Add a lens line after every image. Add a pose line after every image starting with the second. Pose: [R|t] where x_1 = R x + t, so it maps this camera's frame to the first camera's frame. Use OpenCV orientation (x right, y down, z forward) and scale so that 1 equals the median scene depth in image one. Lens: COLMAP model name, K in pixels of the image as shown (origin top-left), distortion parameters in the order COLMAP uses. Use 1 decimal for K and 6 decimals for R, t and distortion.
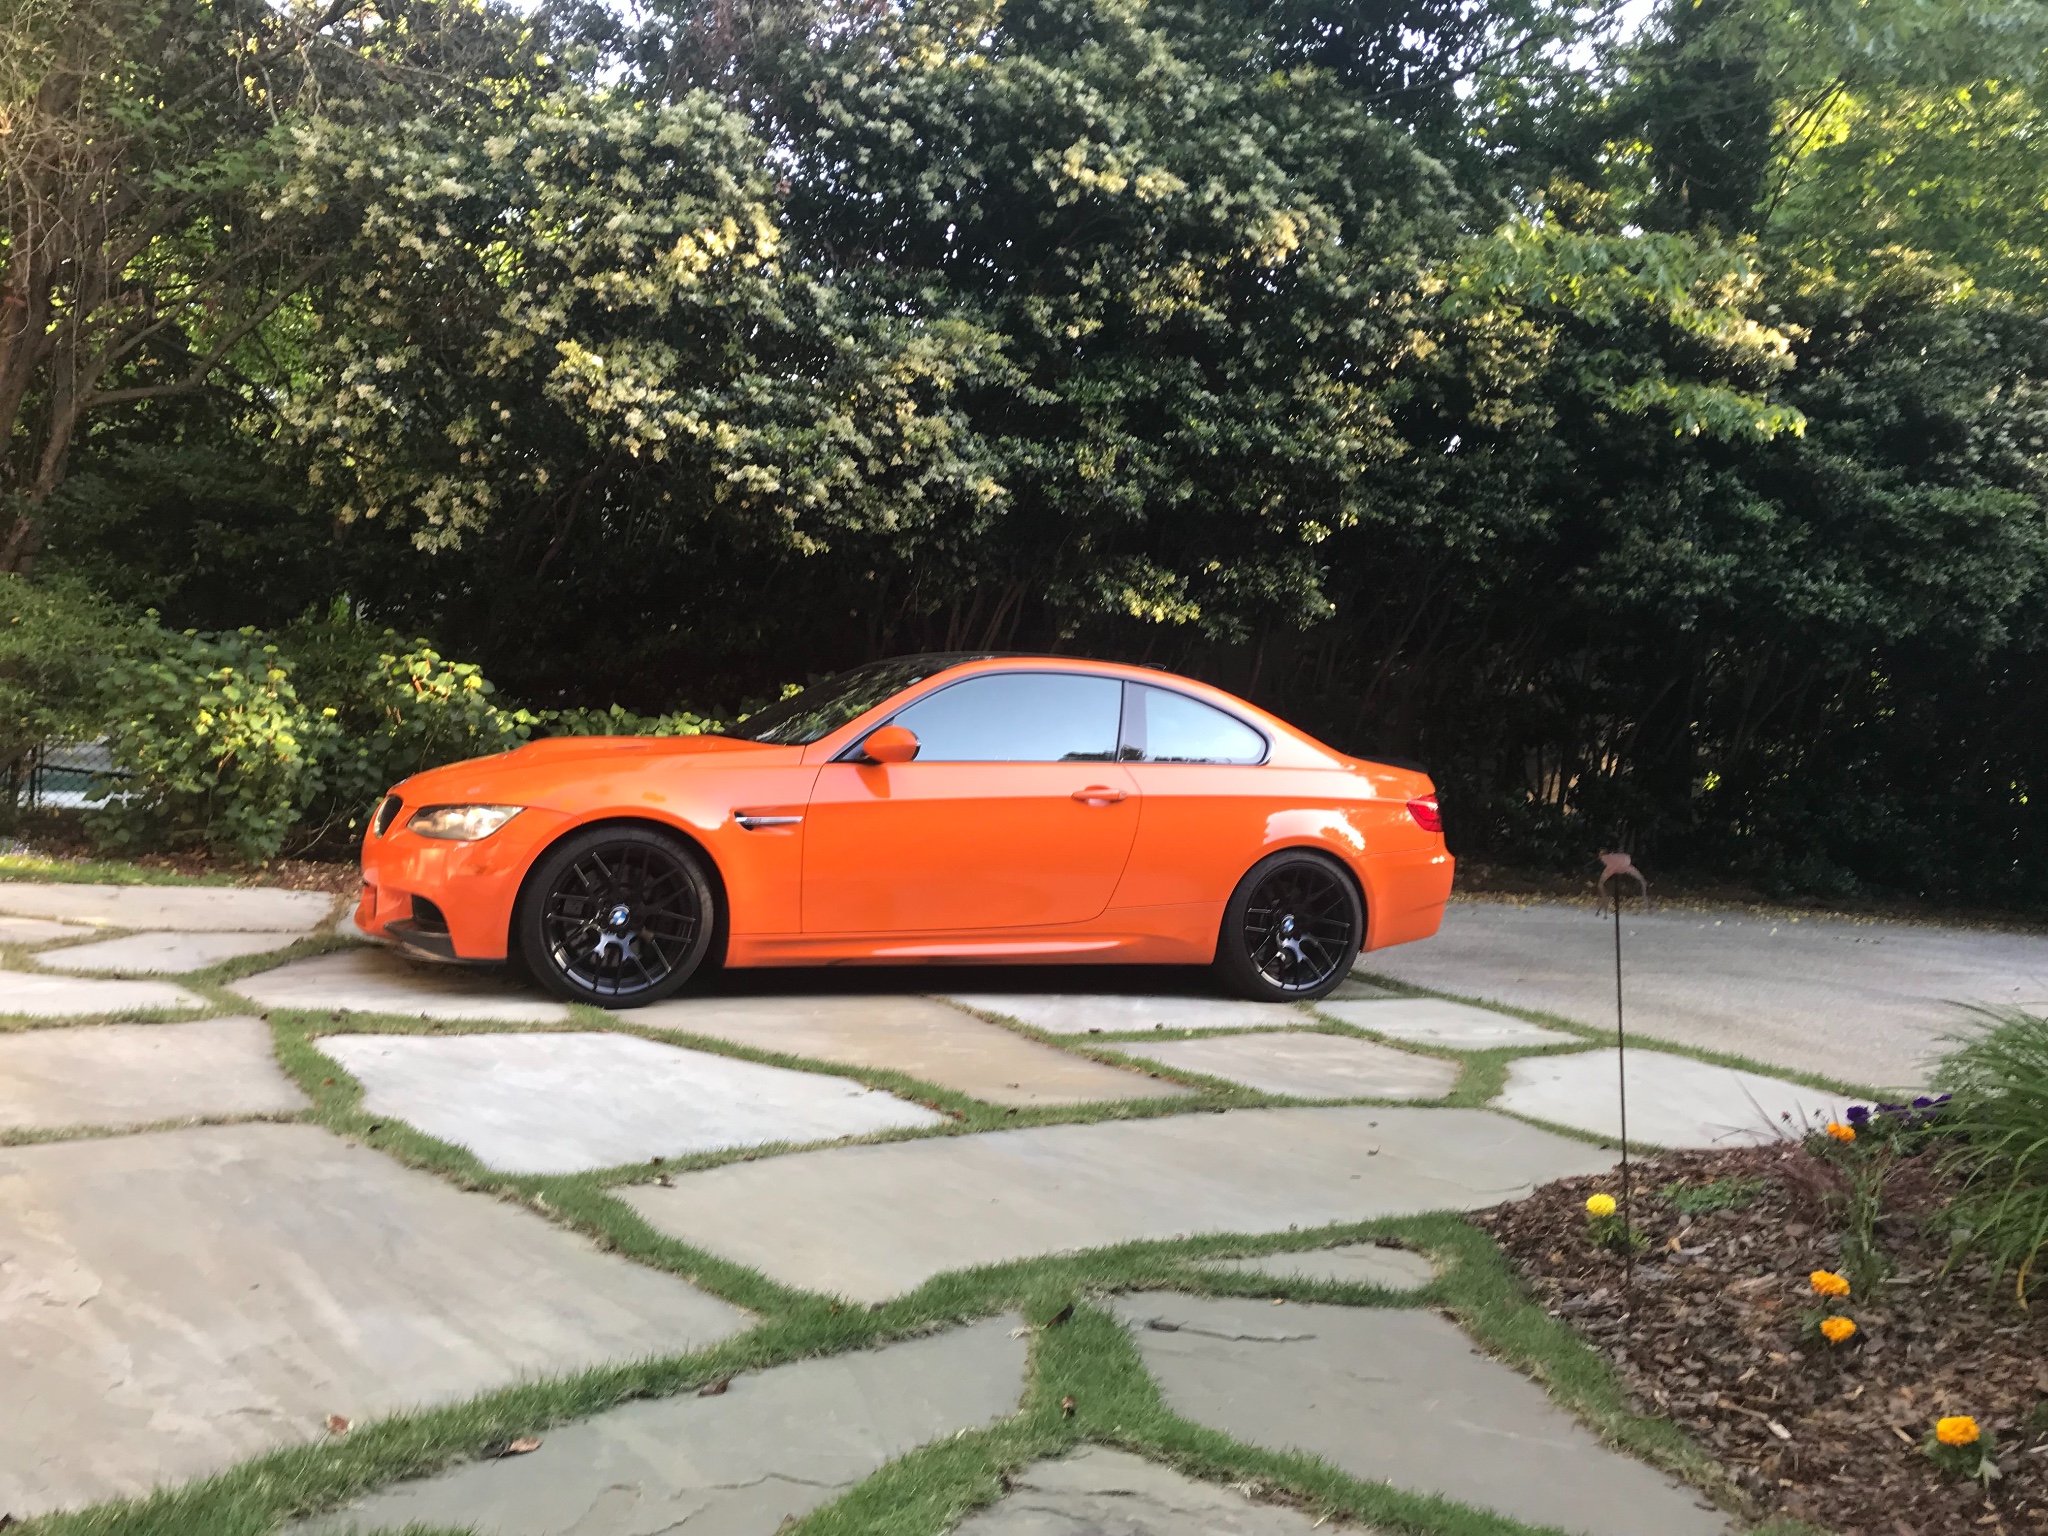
lens RADIAL K [[1719.2, 0, 991.9], [0, 1719.2, 769.7], [0, 0, 1]] dist [0.018039, 0.018552]
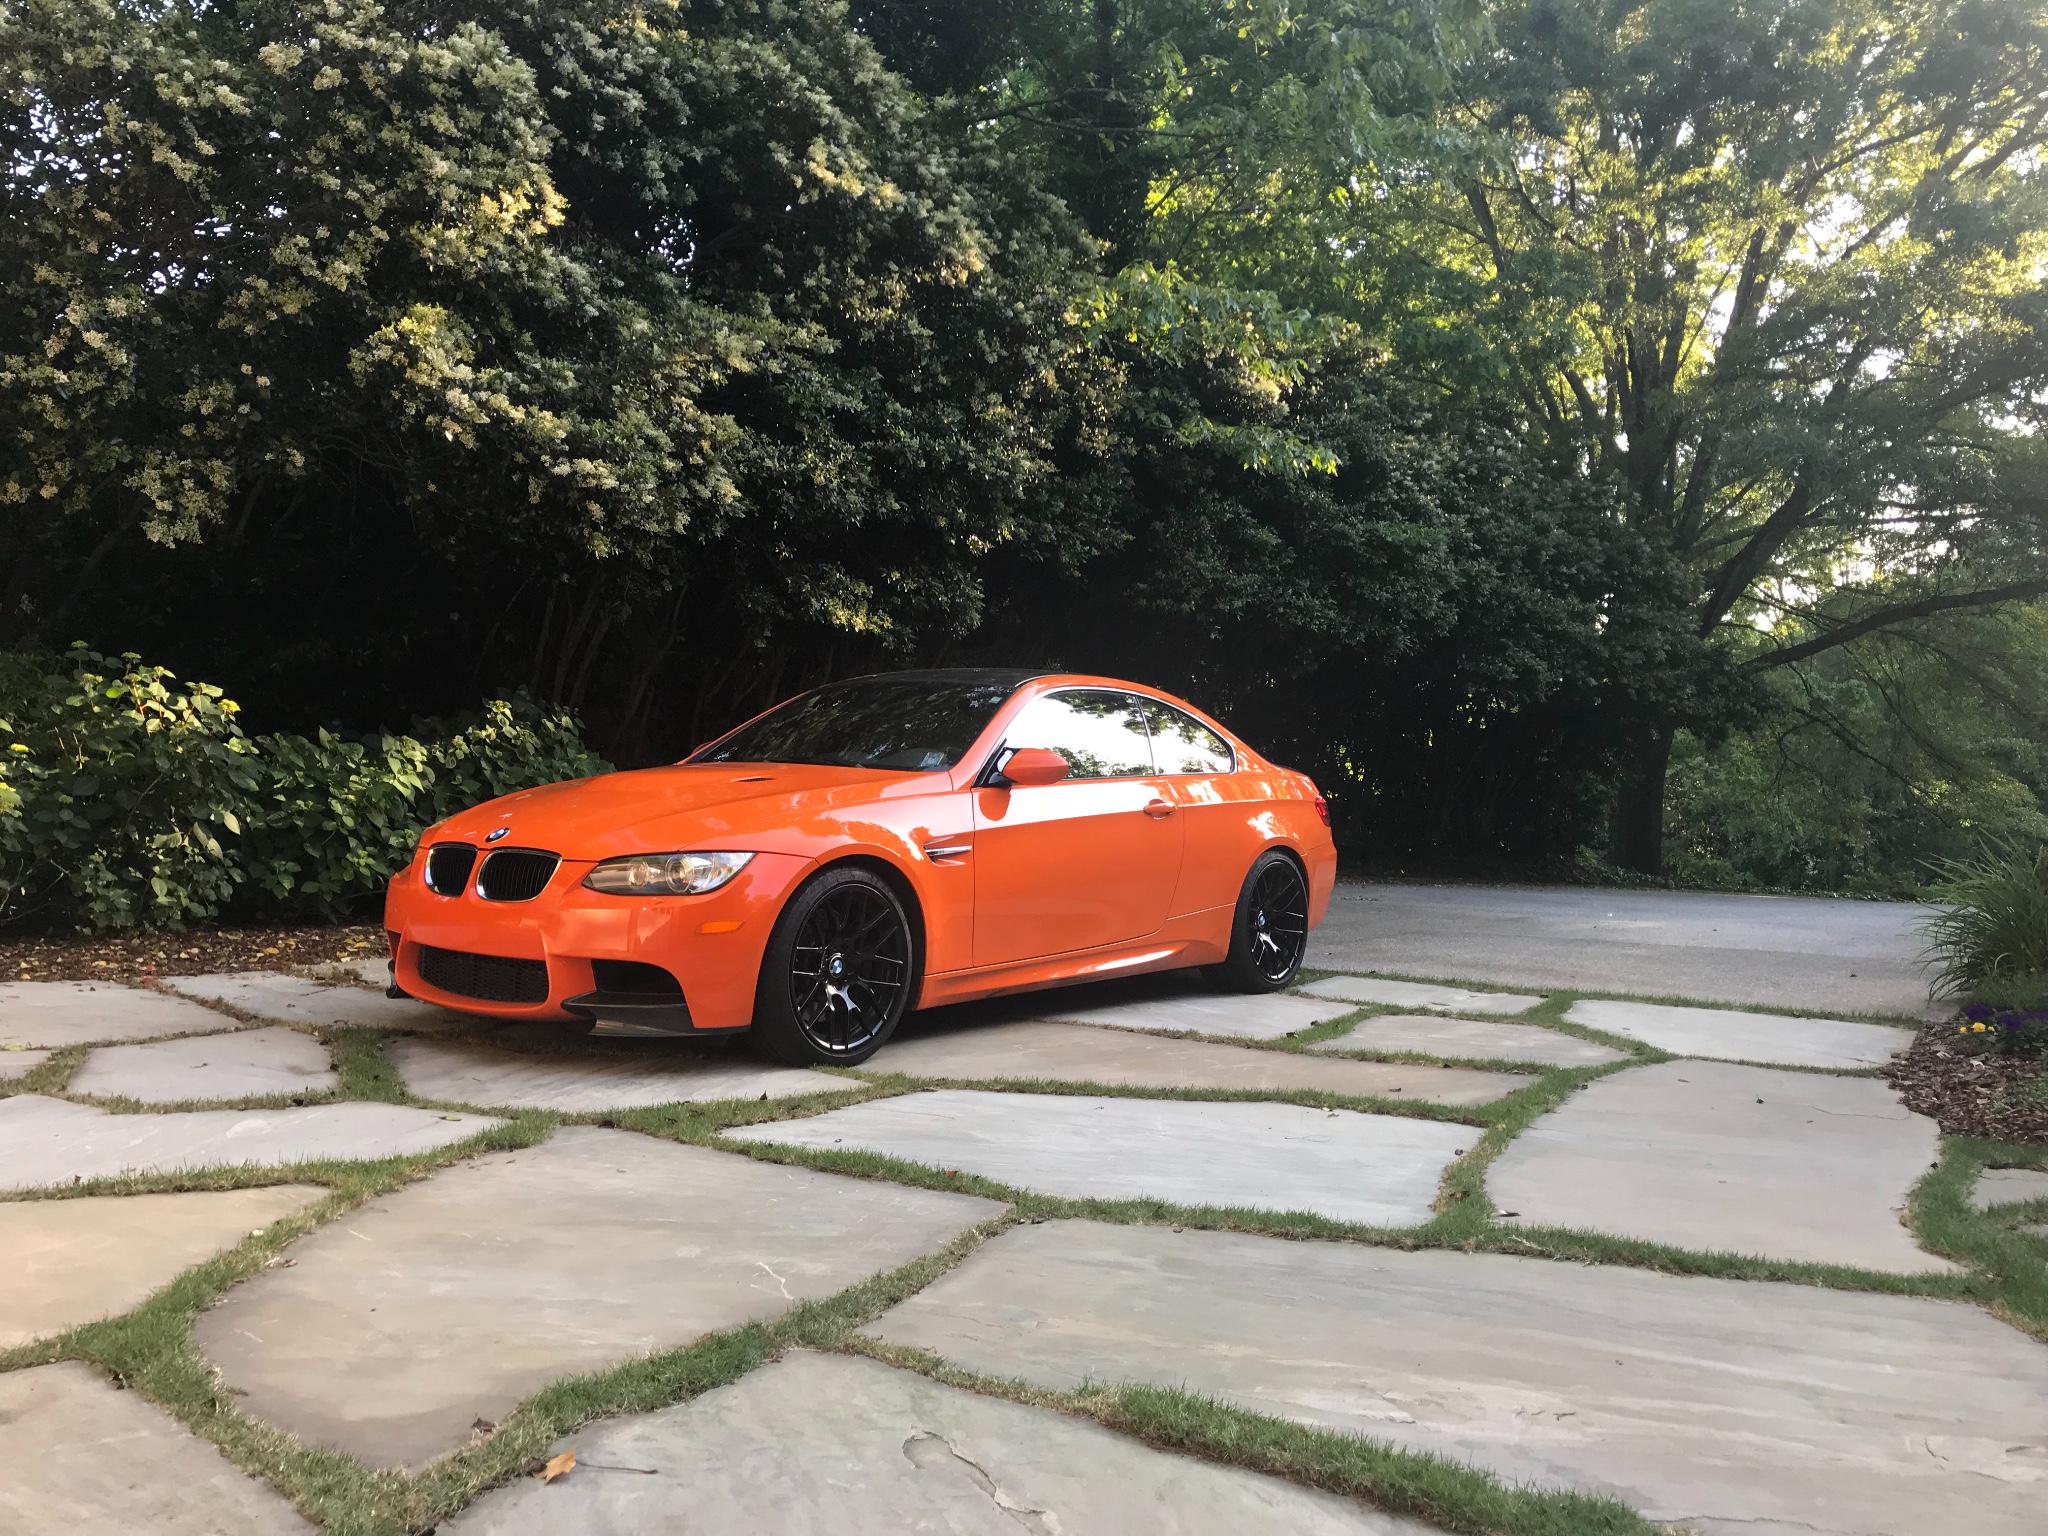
lens RADIAL K [[1719.2, 0, 1011.2], [0, 1719.2, 772.7], [0, 0, 1]] dist [0.018039, 0.018552]
pose [[0.874516, -0.037622, 0.483536, -0.394143], [0.036362, 0.999267, 0.011984, -0.016608], [-0.483632, 0.007102, 0.875243, 0.110360]]
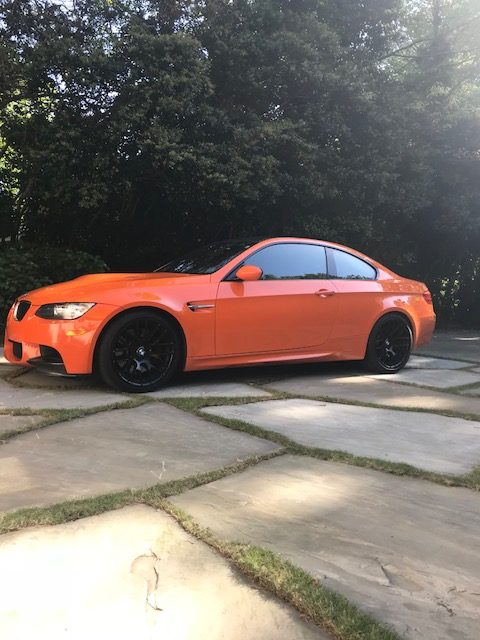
lens RADIAL K [[530.6, 0, 246.1], [0, 530.6, 315.1], [0, 0, 1]] dist [0.051024, 0.003380]
pose [[0.984244, -0.028479, 0.174508, -0.137601], [0.019225, 0.998329, 0.054492, 0.002522], [-0.175768, -0.050278, 0.983147, 0.214859]]
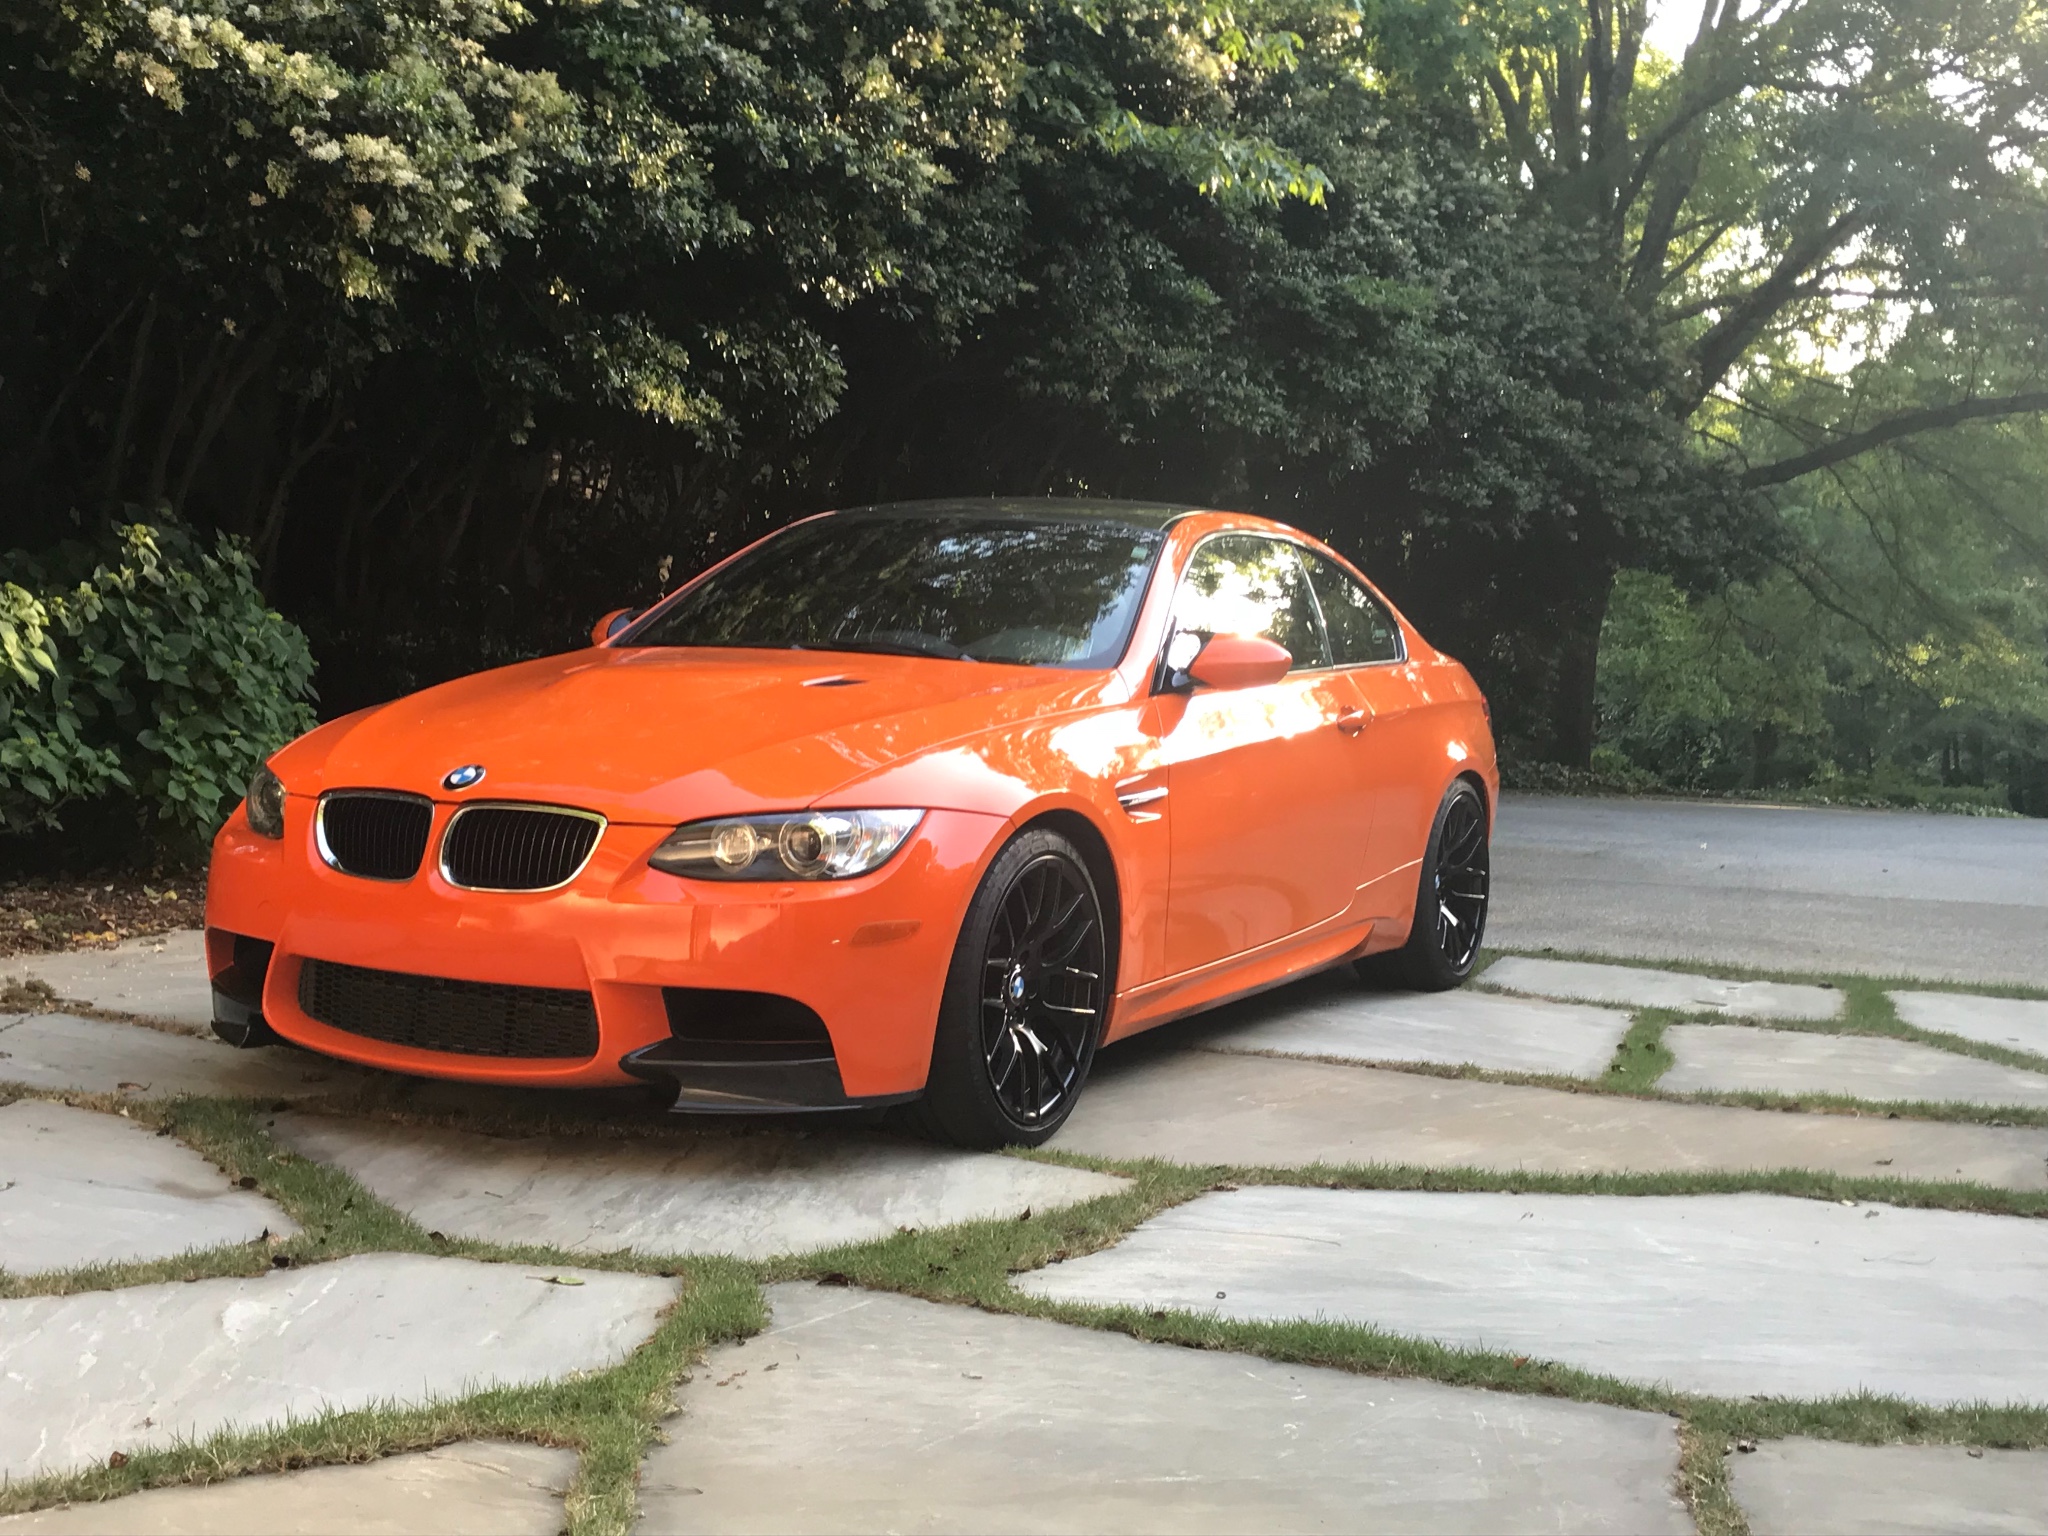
lens RADIAL K [[2439.3, 0, 1026.0], [0, 2439.3, 783.5], [0, 0, 1]] dist [0.043053, 0.000000]
pose [[0.772103, -0.072575, 0.631339, -0.495324], [0.023780, 0.996061, 0.085418, -0.034241], [-0.635052, -0.050938, 0.770788, 0.262759]]
